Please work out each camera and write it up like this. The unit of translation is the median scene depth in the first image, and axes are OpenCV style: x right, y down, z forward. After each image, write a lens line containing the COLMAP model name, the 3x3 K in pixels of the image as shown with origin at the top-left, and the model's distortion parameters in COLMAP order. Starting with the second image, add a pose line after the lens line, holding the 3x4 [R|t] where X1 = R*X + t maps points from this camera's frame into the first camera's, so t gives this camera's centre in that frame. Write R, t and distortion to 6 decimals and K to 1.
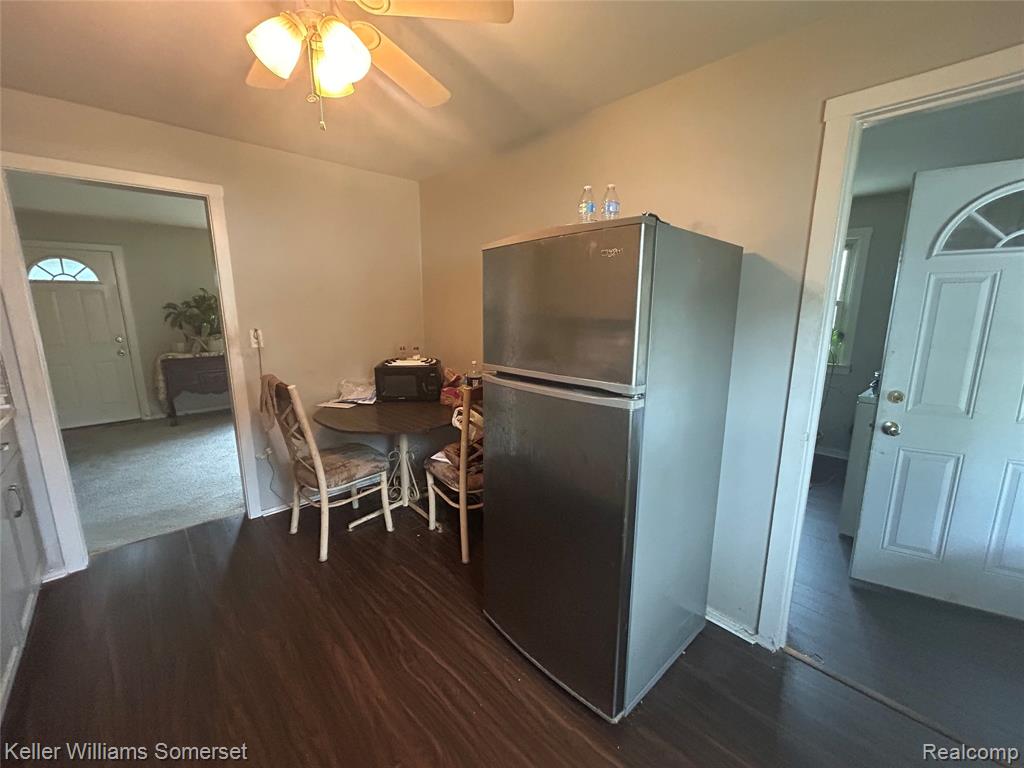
lens RADIAL K [[412.7, 0, 516.7], [0, 412.7, 382.6], [0, 0, 1]] dist [-0.000728, 0.000210]
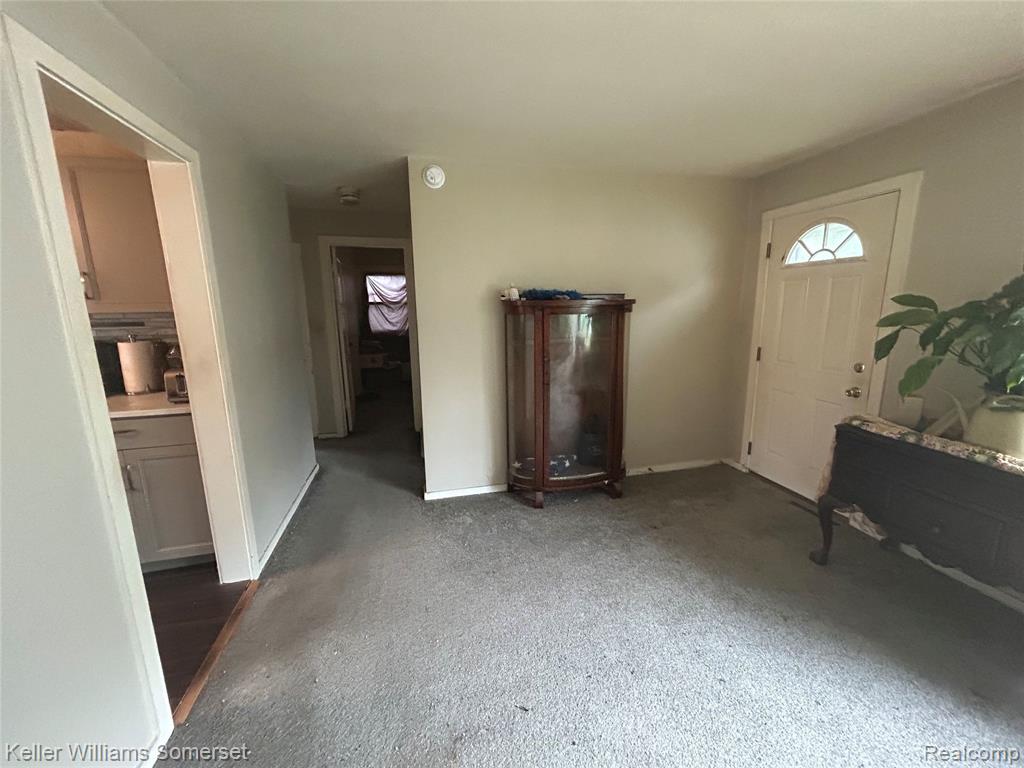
lens RADIAL K [[412.7, 0, 512.0], [0, 412.7, 384.2], [0, 0, 1]] dist [-0.000728, 0.000210]
pose [[-0.498904, 0.172803, -0.849255, -0.304412], [-0.150413, 0.947784, 0.281213, -0.167484], [0.853505, 0.268037, -0.446862, 0.878665]]
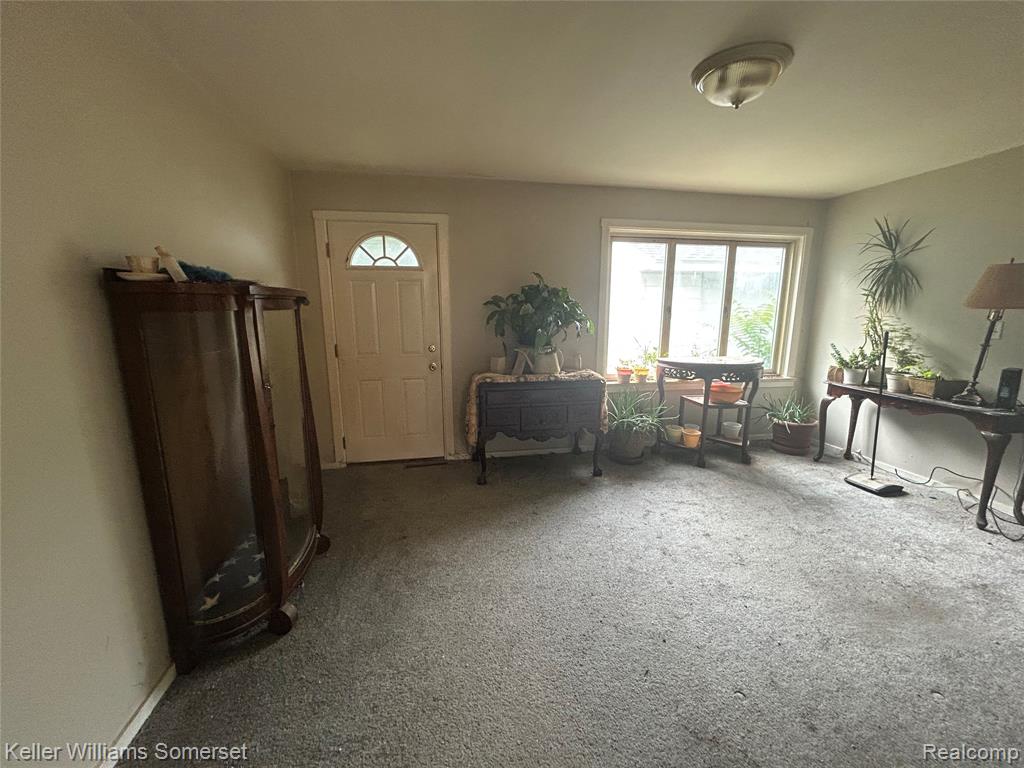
lens RADIAL K [[412.7, 0, 512.6], [0, 412.7, 383.5], [0, 0, 1]] dist [-0.000728, 0.000210]
pose [[0.844202, 0.098652, -0.526869, -0.469324], [-0.100041, 0.994645, 0.025944, -0.077261], [0.526607, 0.030807, 0.849550, 0.473813]]
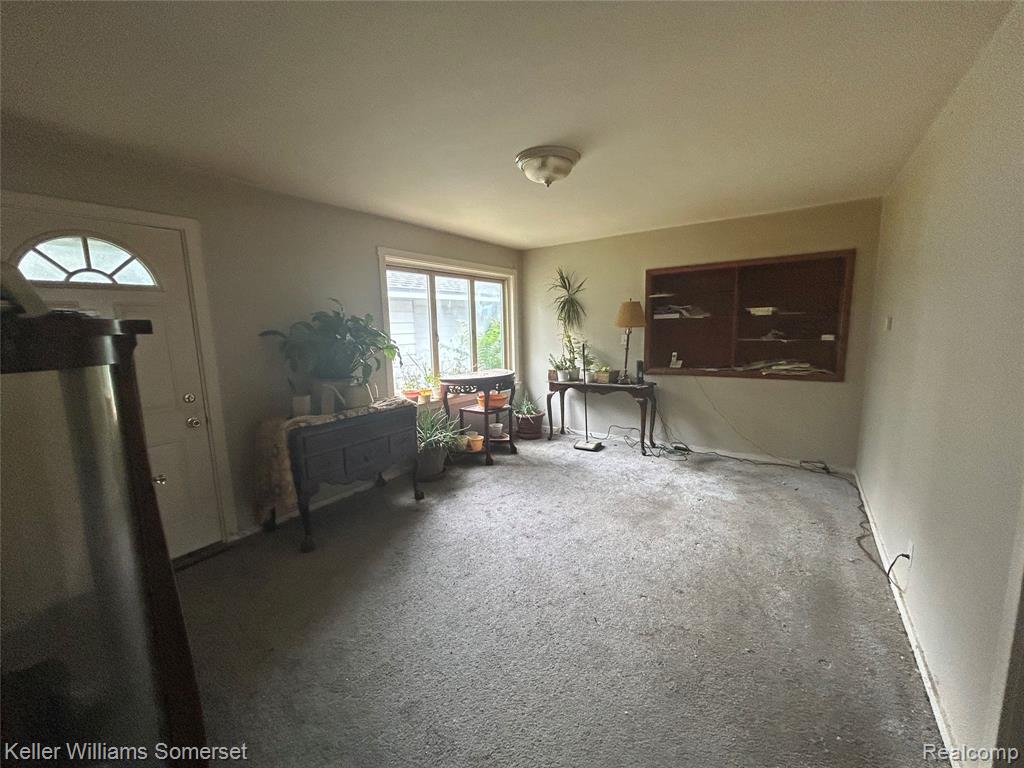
lens RADIAL K [[412.7, 0, 511.2], [0, 412.7, 383.7], [0, 0, 1]] dist [-0.000728, 0.000210]
pose [[0.977603, -0.054018, 0.203407, -0.682152], [0.063590, 0.997141, -0.040820, -0.075856], [-0.200621, 0.052840, 0.978243, 0.413941]]
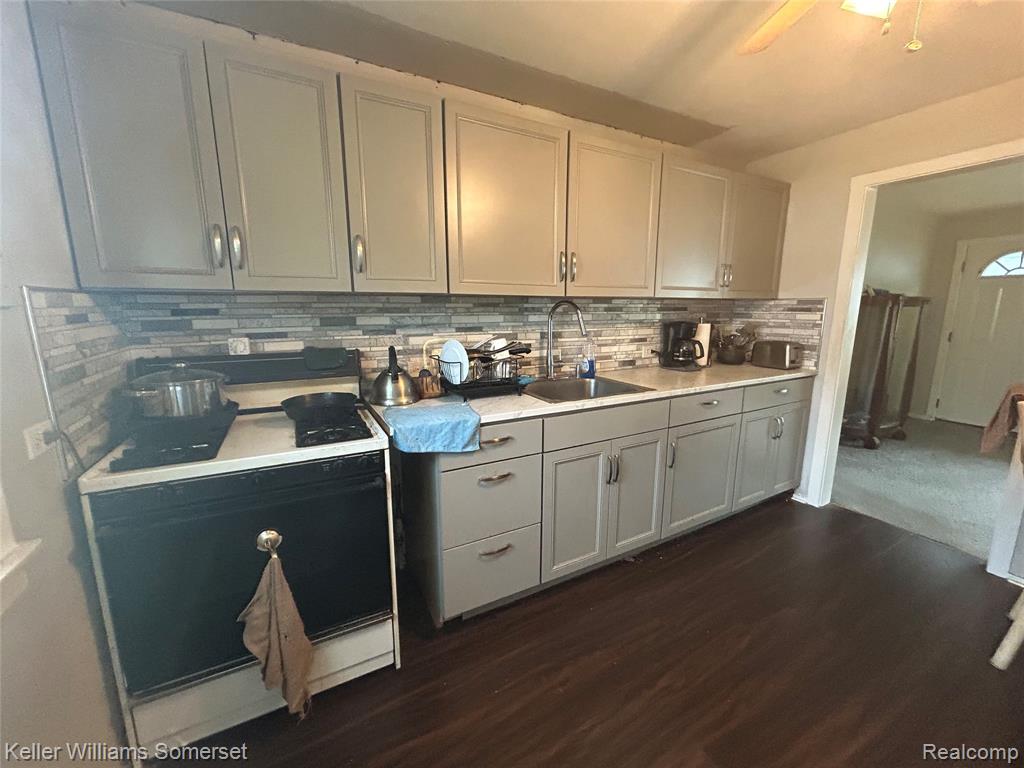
lens RADIAL K [[412.7, 0, 508.0], [0, 412.7, 382.6], [0, 0, 1]] dist [-0.000728, 0.000210]
pose [[-0.256808, 0.177179, -0.950083, 0.144232], [-0.183216, 0.956301, 0.227862, -0.009864], [0.948937, 0.232587, -0.213124, 0.135253]]
